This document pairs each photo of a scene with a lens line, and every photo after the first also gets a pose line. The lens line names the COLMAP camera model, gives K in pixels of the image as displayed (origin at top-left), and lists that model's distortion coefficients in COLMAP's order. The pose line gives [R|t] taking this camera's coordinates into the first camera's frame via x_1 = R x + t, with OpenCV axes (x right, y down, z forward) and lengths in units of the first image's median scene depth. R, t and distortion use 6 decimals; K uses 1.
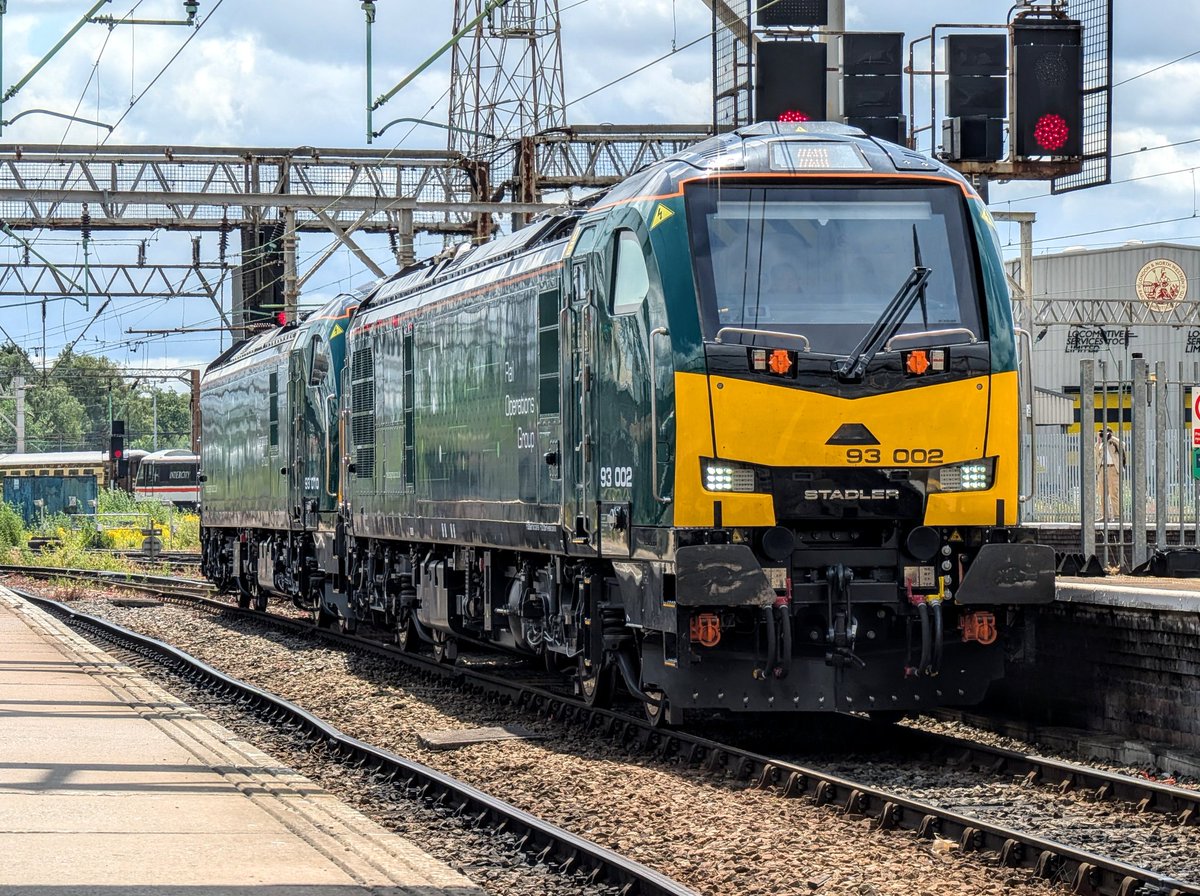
lens RADIAL K [[4855.3, 0, 600.0], [0, 4855.3, 448.0], [0, 0, 1]] dist [1.145920, -0.342999]
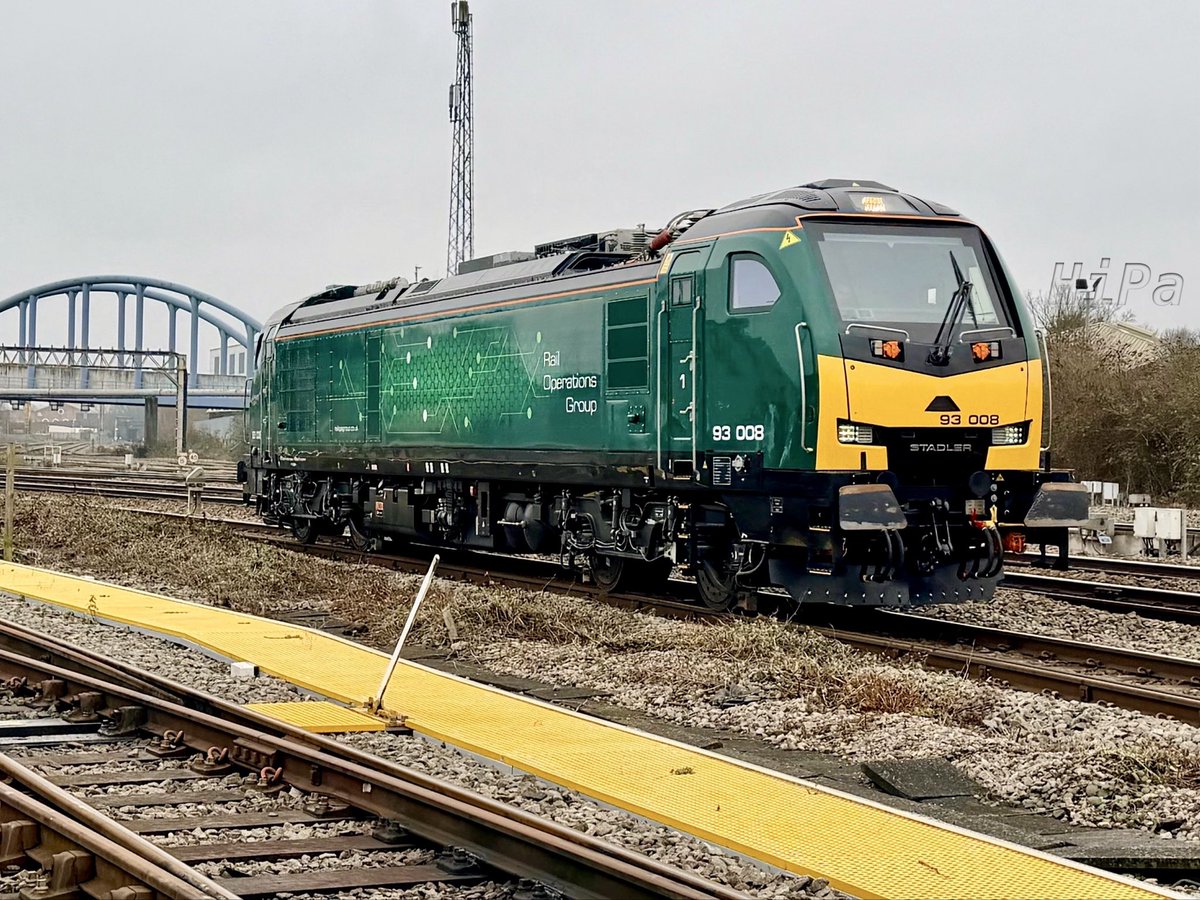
lens RADIAL K [[2355.1, 0, 598.2], [0, 2355.1, 424.3], [0, 0, 1]] dist [0.201209, -0.042924]
pose [[0.972735, 0.008071, 0.231780, -0.193873], [-0.008717, 0.999960, 0.001764, 0.002824], [-0.231756, -0.003736, 0.972767, 0.373207]]
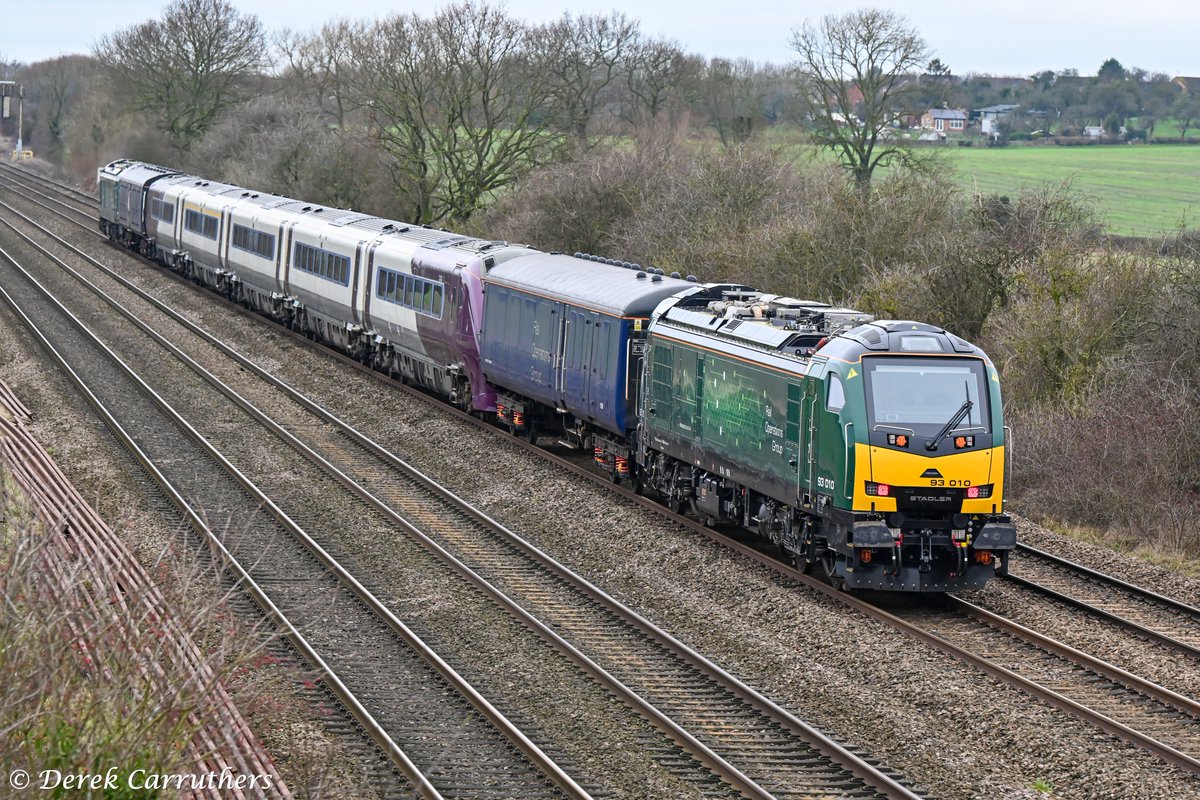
lens RADIAL K [[6096.6, 0, 600.0], [0, 6096.6, 400.0], [0, 0, 1]] dist [0.530855, 6.384249]
pose [[0.999390, 0.034787, -0.002986, -0.096741], [-0.034538, 0.997508, 0.061517, -0.207855], [0.005118, -0.061376, 0.998102, -1.868222]]
